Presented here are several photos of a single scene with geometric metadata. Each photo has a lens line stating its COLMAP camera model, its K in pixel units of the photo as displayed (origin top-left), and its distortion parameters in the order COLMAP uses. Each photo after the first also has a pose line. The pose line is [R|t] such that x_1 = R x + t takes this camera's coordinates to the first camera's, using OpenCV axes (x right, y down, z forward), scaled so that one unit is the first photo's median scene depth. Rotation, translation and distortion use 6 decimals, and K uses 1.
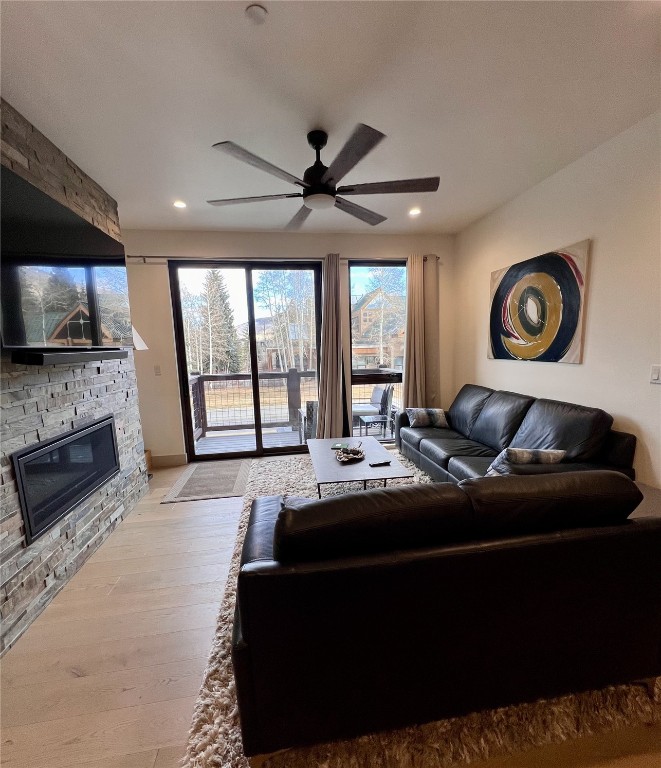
lens RADIAL K [[357.2, 0, 340.8], [0, 357.2, 396.1], [0, 0, 1]] dist [0.000785, -0.000172]
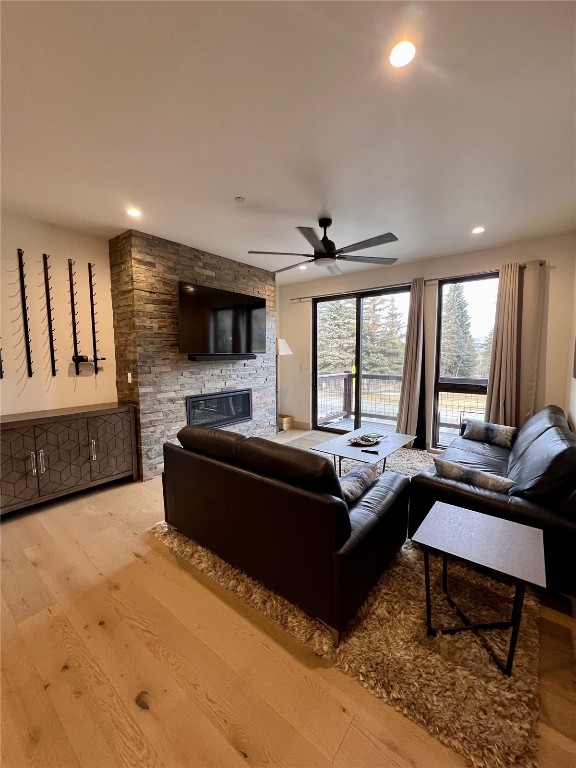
lens RADIAL K [[311.0, 0, 288.7], [0, 311.0, 382.8], [0, 0, 1]] dist [0.001010, -0.000043]
pose [[0.671424, 0.096665, -0.734742, 0.503196], [-0.121207, 0.992430, 0.019805, -0.026024], [0.731094, 0.075759, 0.678058, 0.020438]]
